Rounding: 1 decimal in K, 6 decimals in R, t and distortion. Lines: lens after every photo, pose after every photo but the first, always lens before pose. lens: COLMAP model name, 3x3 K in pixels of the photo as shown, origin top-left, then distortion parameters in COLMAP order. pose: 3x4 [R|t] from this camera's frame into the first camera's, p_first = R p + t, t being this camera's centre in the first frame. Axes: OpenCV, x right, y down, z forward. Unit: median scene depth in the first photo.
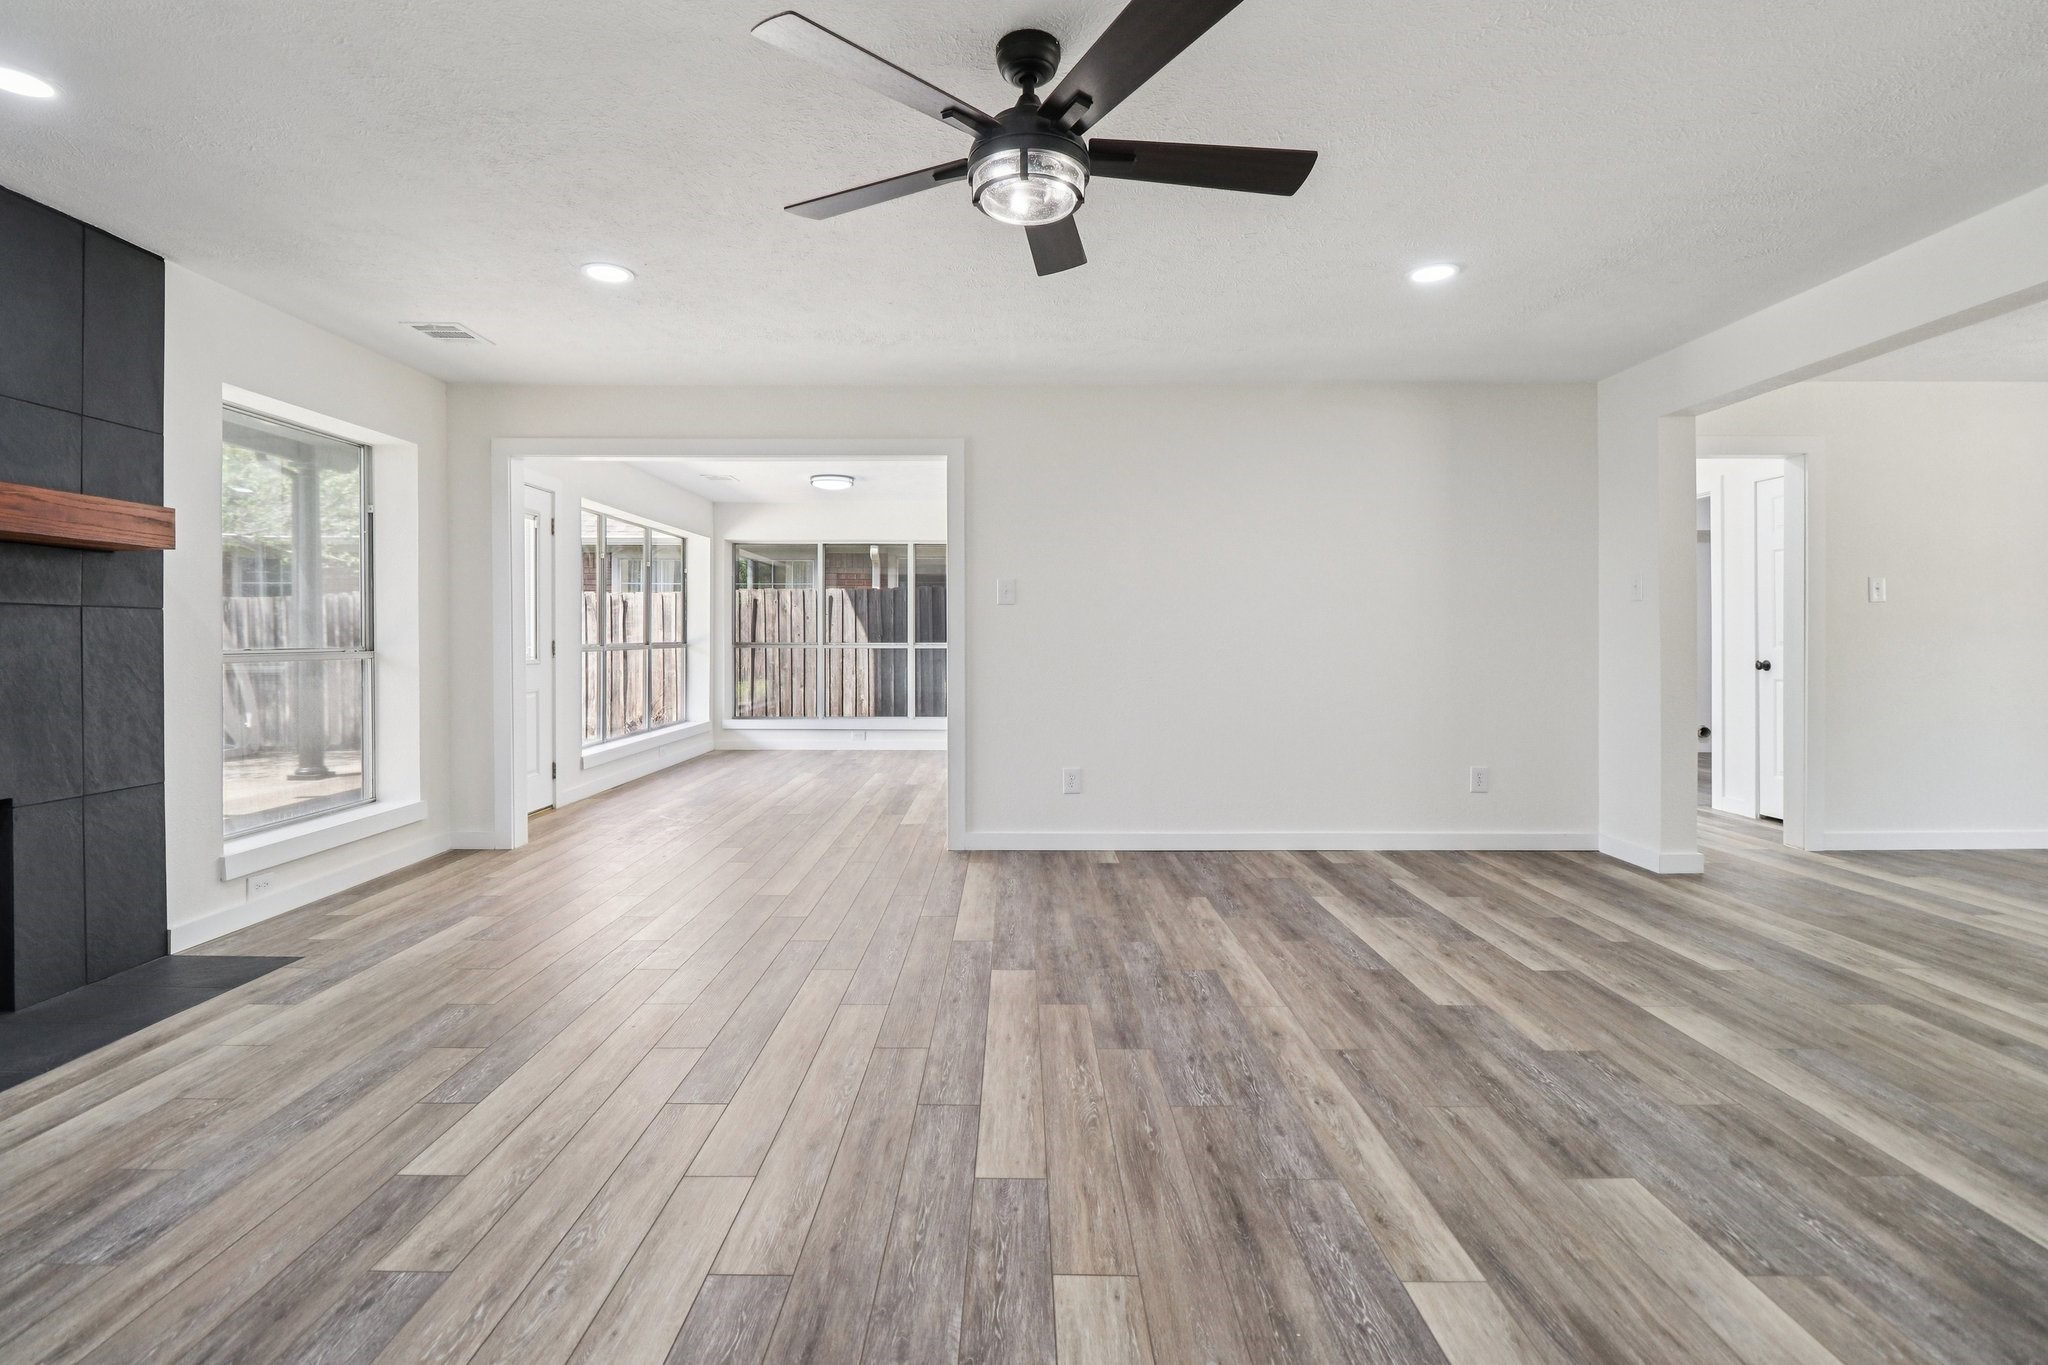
lens RADIAL K [[943.9, 0, 1007.9], [0, 943.9, 635.8], [0, 0, 1]] dist [0.011277, -0.013786]
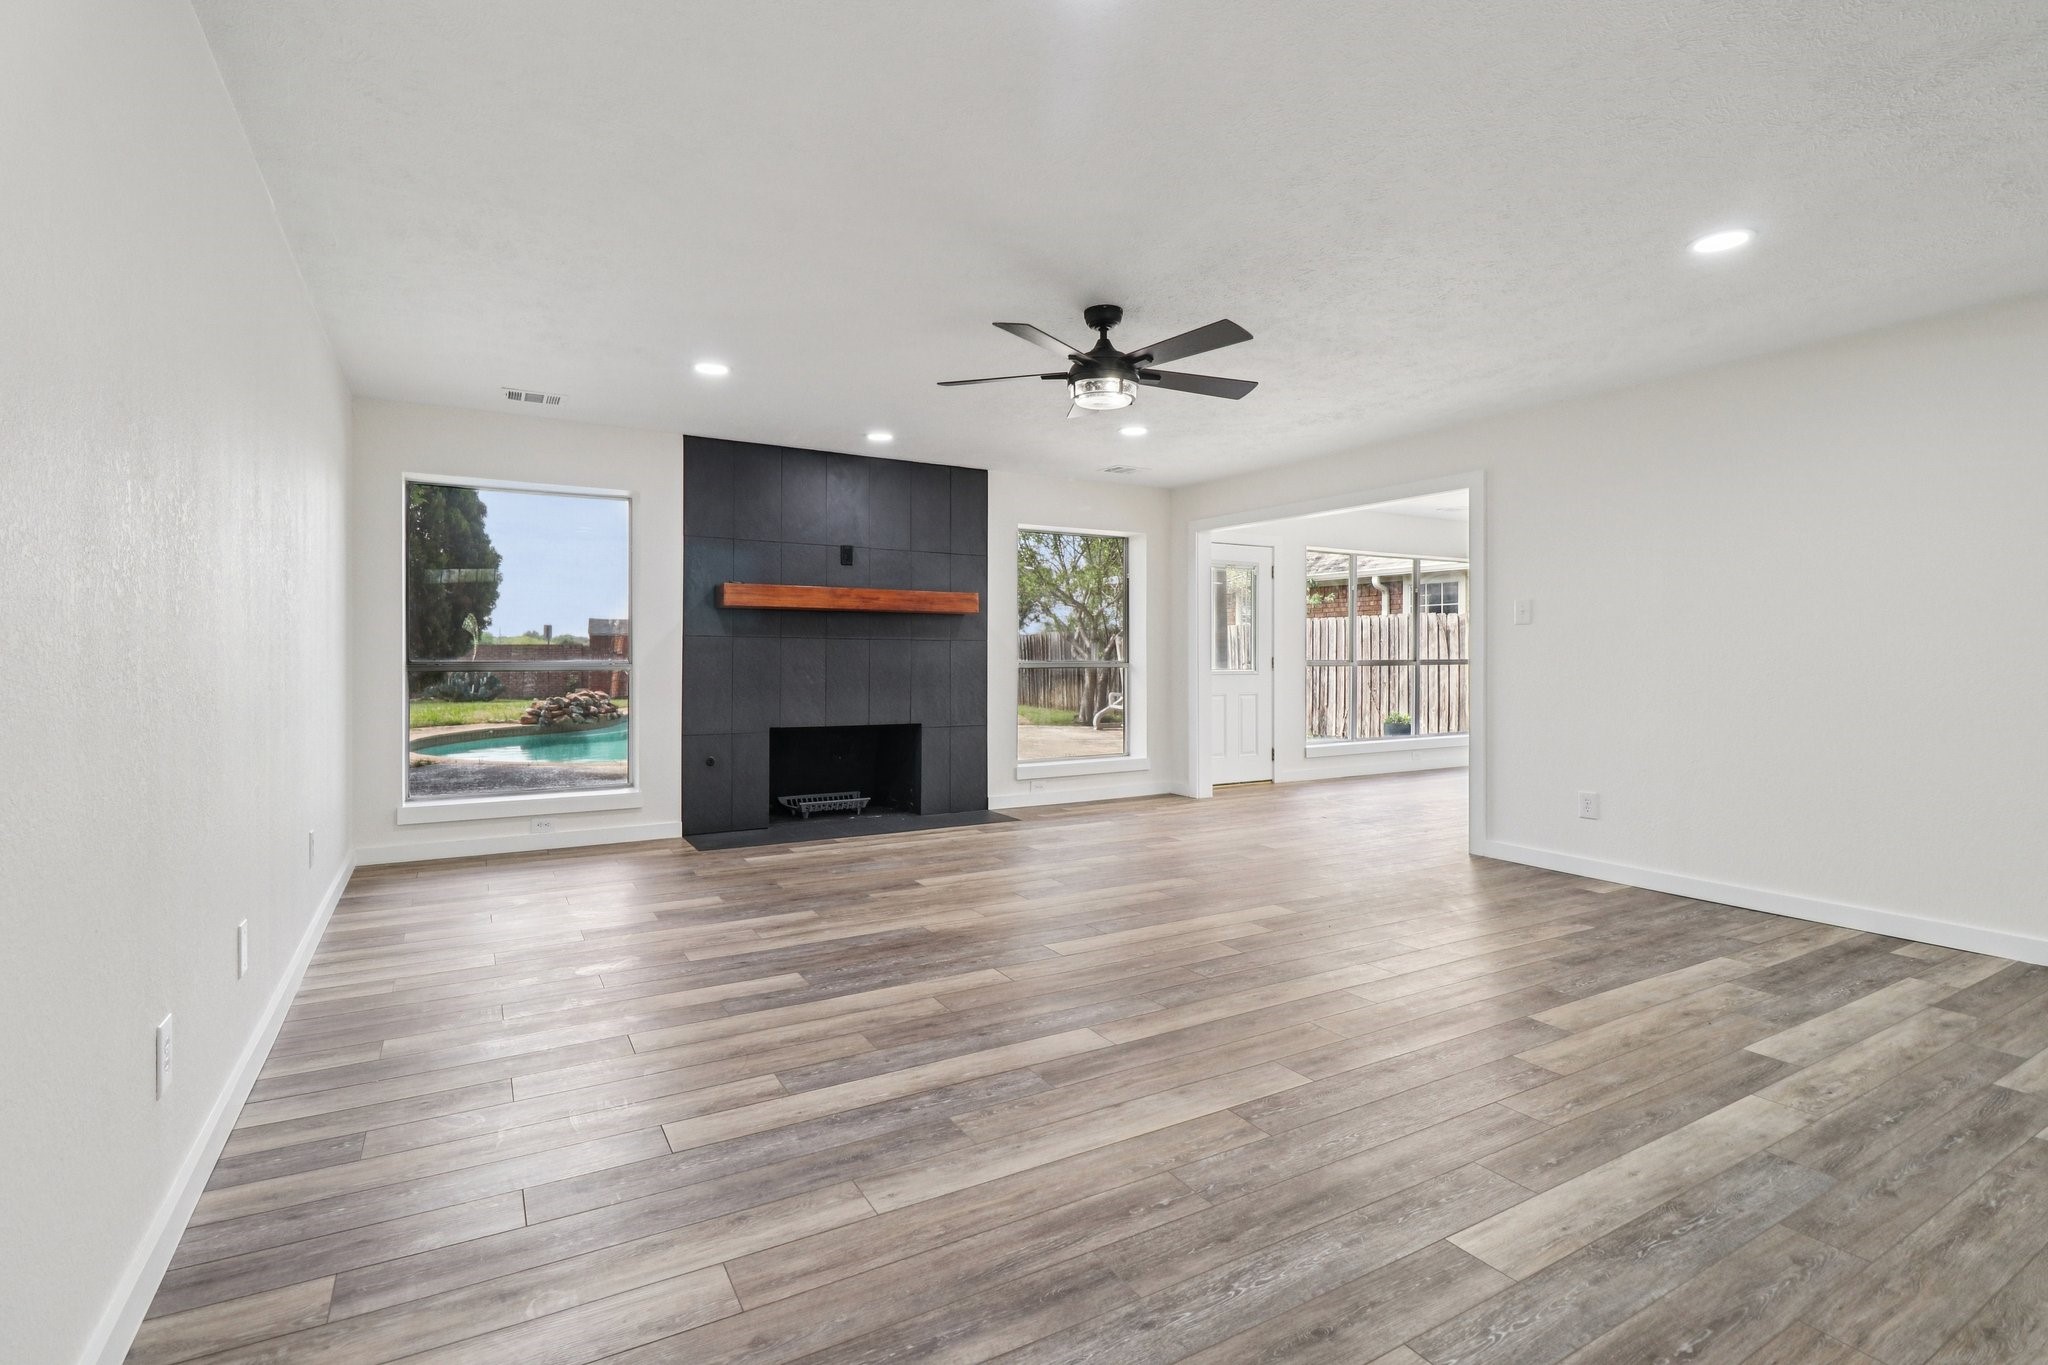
lens RADIAL K [[943.9, 0, 1007.9], [0, 943.9, 635.8], [0, 0, 1]] dist [0.011277, -0.013786]
pose [[0.507782, -0.014852, -0.861358, 1.177149], [0.000308, 0.999854, -0.017059, -0.006361], [0.861486, 0.008397, 0.507712, -0.011423]]
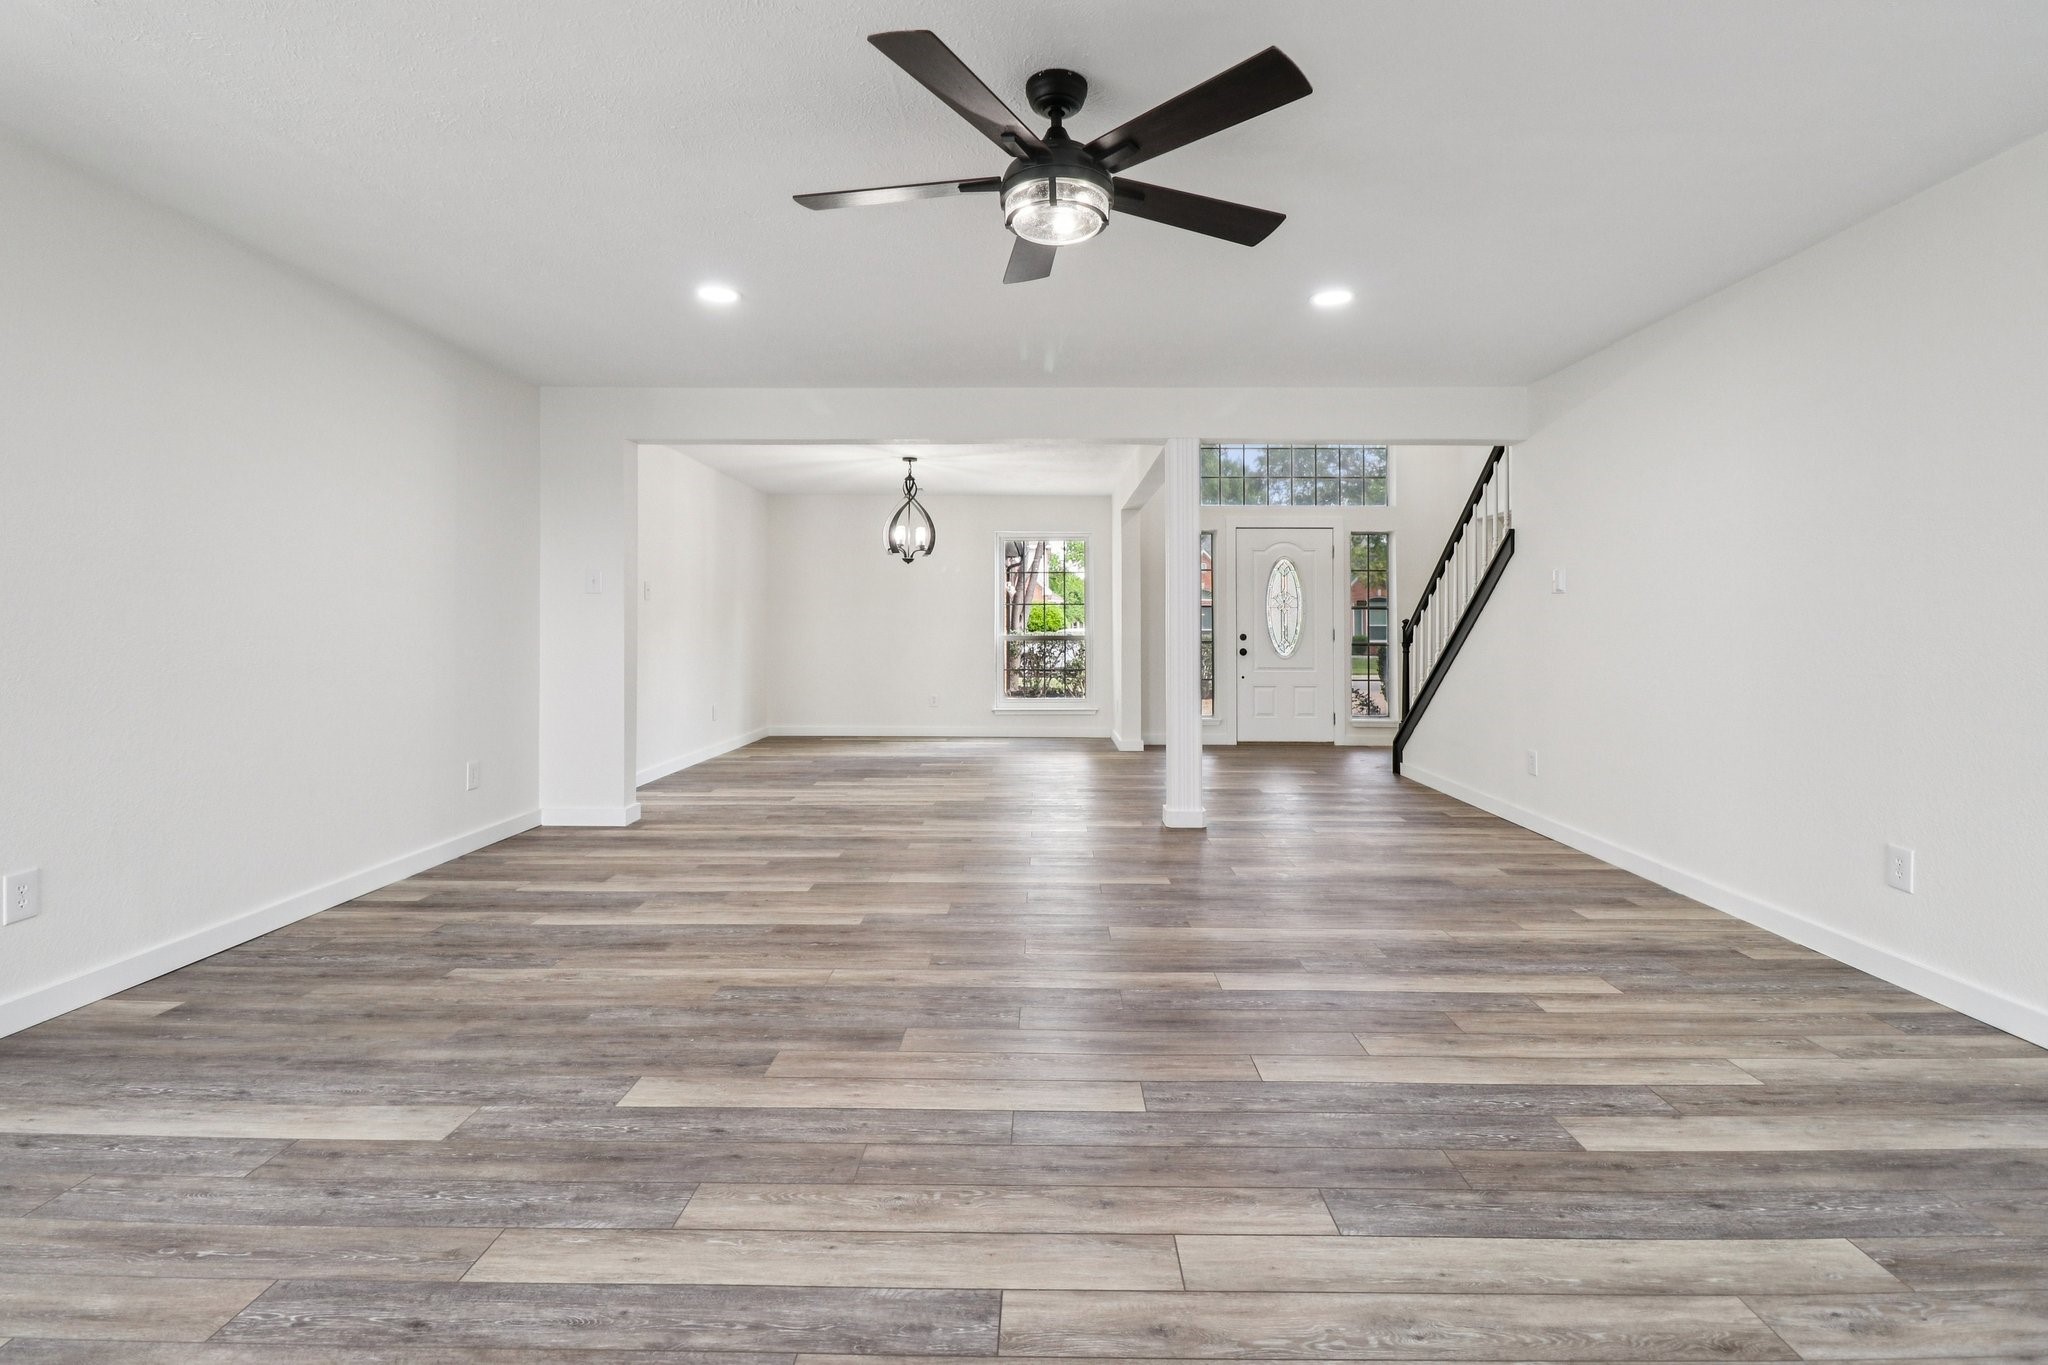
lens RADIAL K [[958.7, 0, 1034.1], [0, 958.7, 603.0], [0, 0, 1]] dist [0.009947, -0.012119]
pose [[0.004854, 0.028211, 0.999590, -0.896278], [-0.008114, 0.999570, -0.028171, 0.005485], [-0.999955, -0.007974, 0.005081, 0.857192]]
